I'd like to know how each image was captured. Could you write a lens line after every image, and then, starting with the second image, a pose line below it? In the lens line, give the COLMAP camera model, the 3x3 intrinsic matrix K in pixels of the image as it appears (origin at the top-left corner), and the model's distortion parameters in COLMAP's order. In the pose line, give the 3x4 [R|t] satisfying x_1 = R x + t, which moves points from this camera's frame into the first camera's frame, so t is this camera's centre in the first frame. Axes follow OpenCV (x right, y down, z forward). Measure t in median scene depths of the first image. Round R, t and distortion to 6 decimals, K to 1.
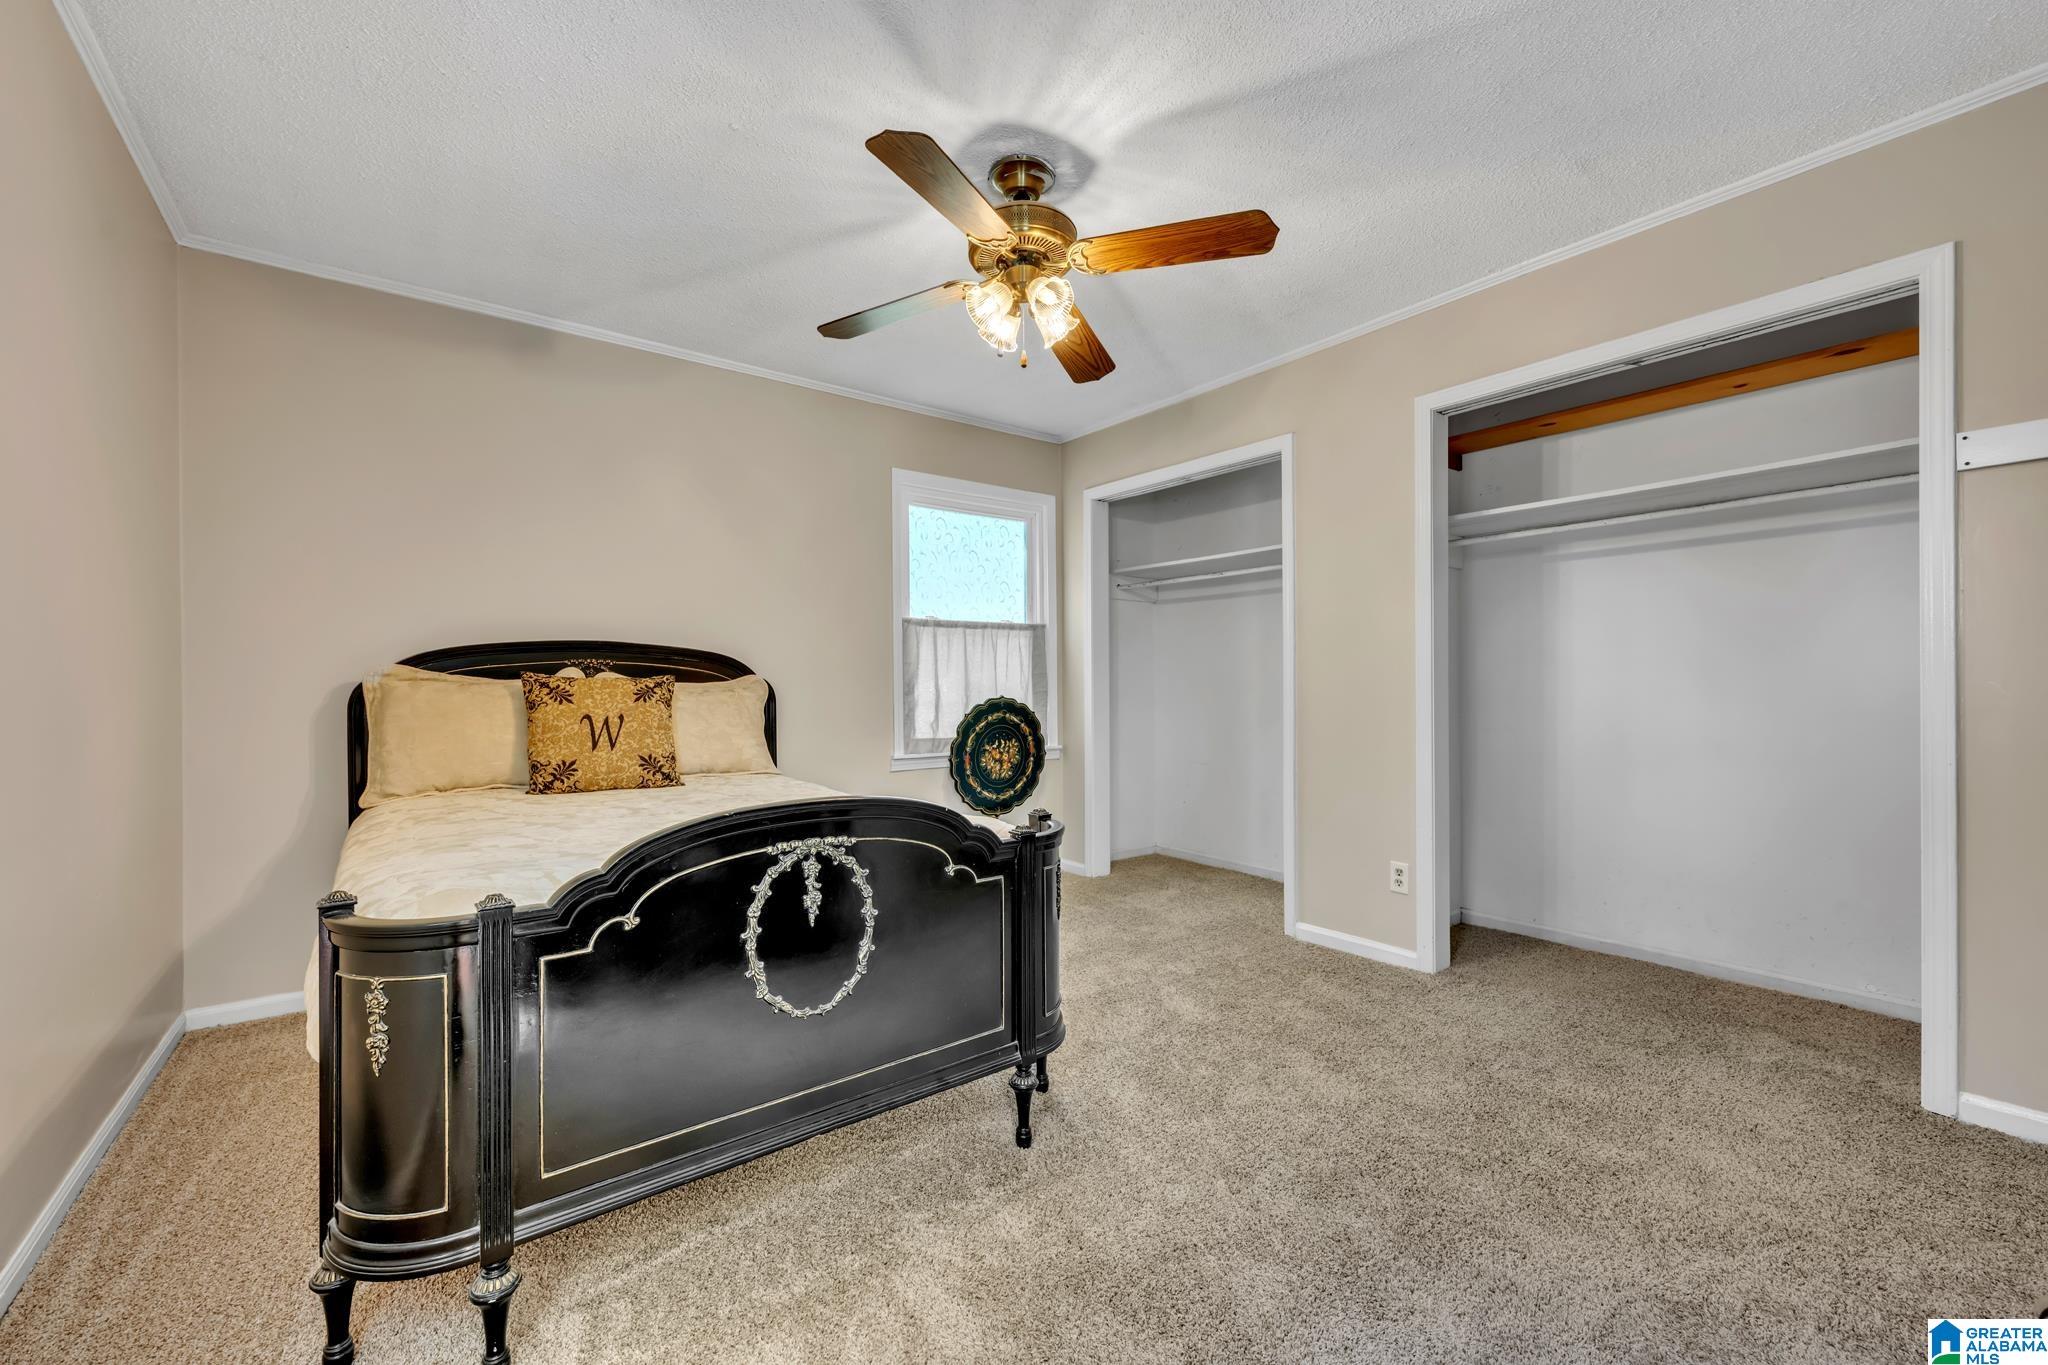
lens RADIAL K [[811.4, 0, 1028.3], [0, 811.4, 686.1], [0, 0, 1]] dist [0.000254, -0.000091]
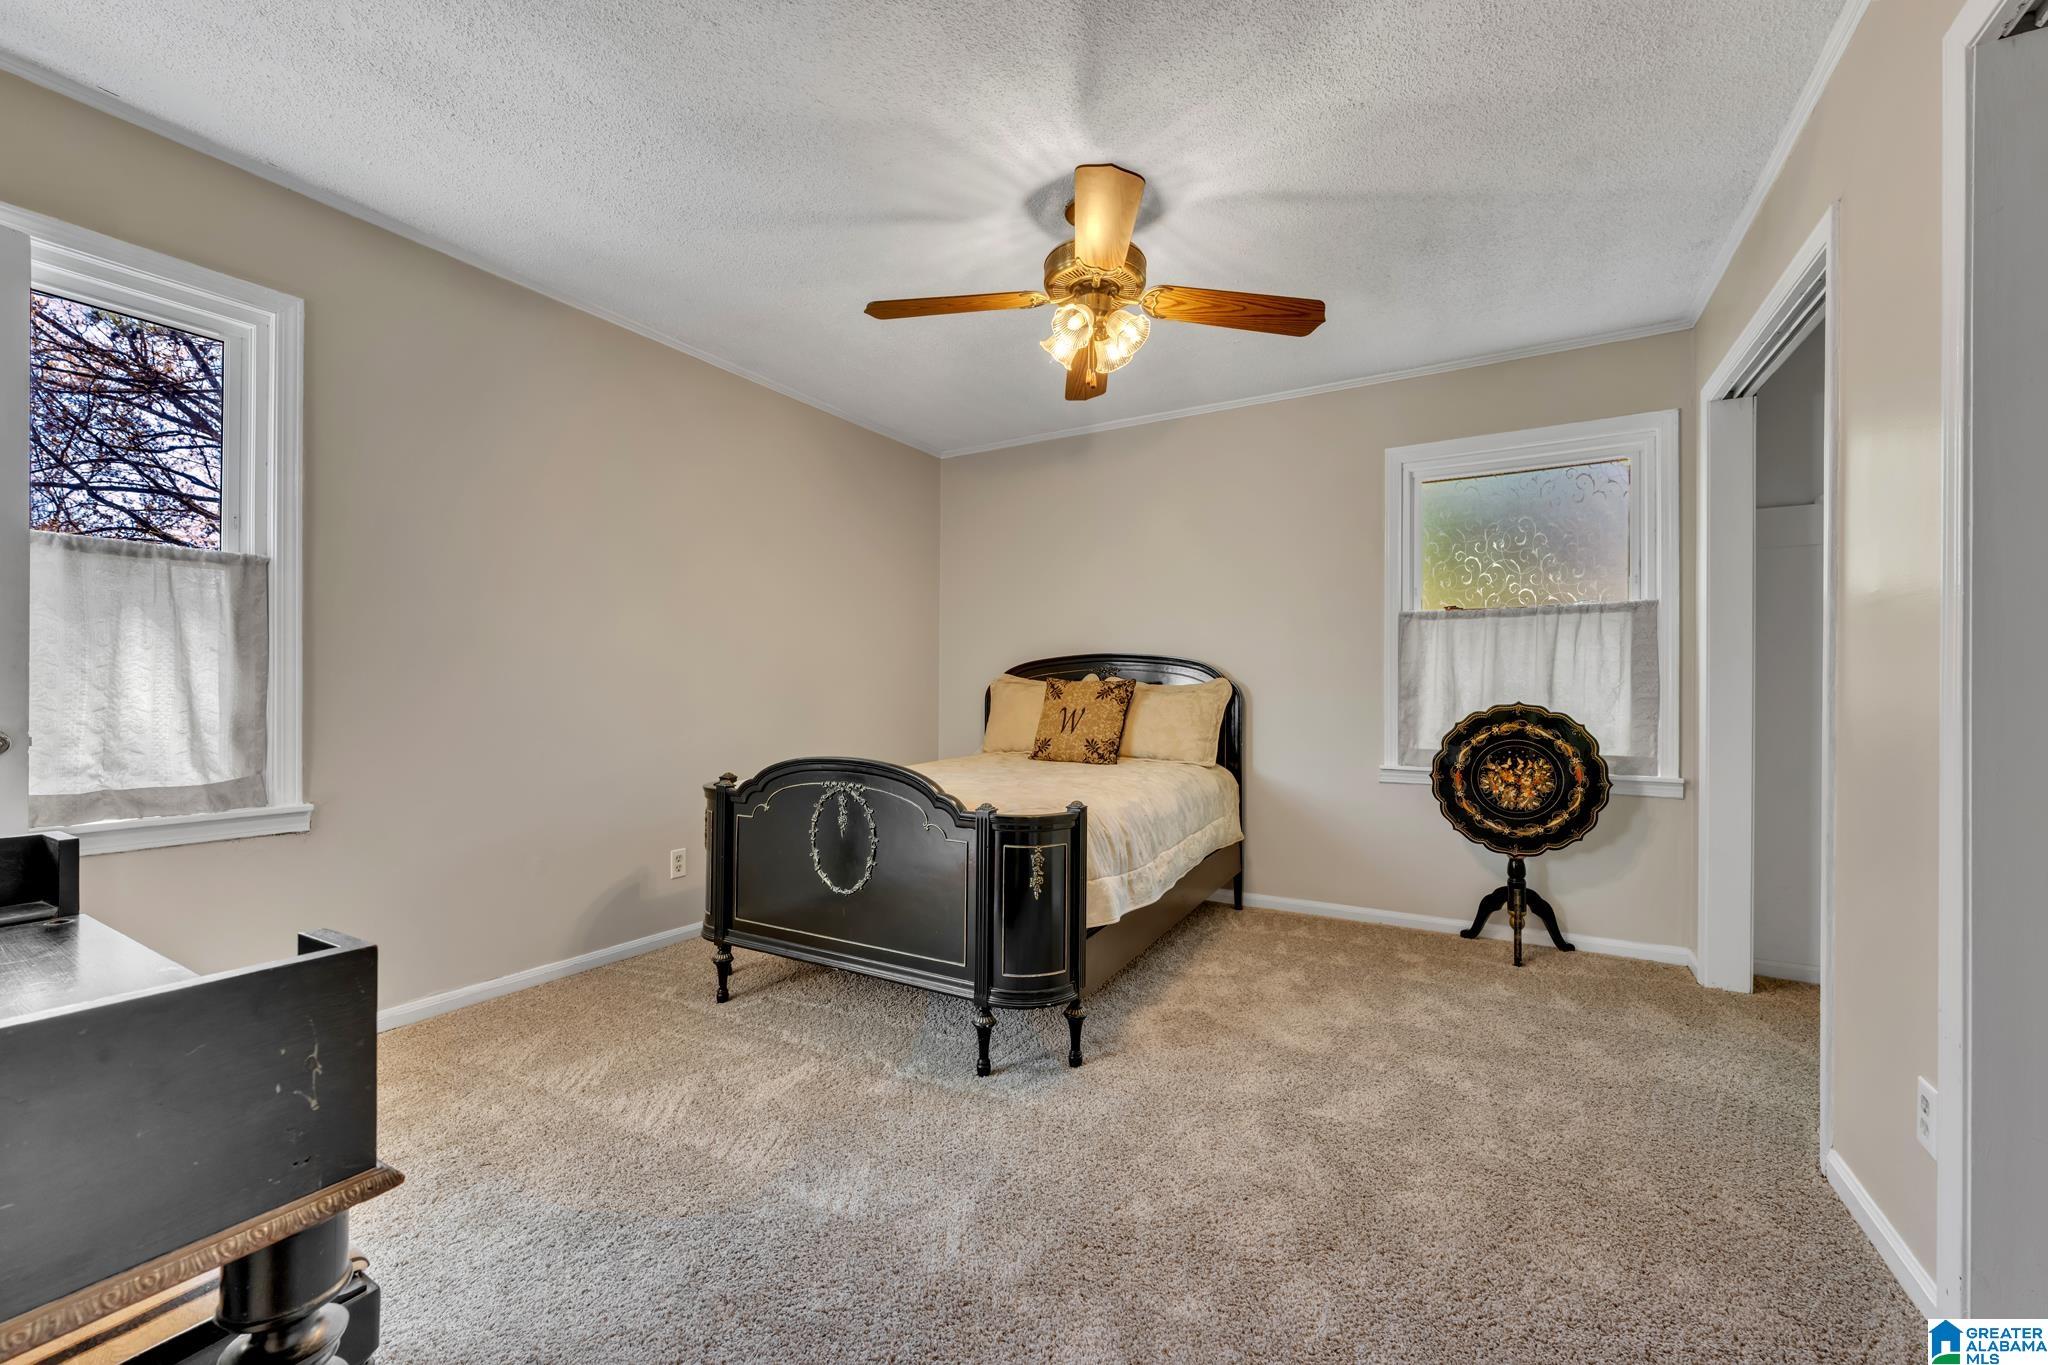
lens RADIAL K [[811.4, 0, 1025.6], [0, 811.4, 688.1], [0, 0, 1]] dist [0.000254, -0.000091]
pose [[0.399941, 0.002577, -0.916537, 0.501514], [-0.006818, 0.999977, -0.000164, 0.002041], [0.916516, 0.006315, 0.399949, 0.265710]]
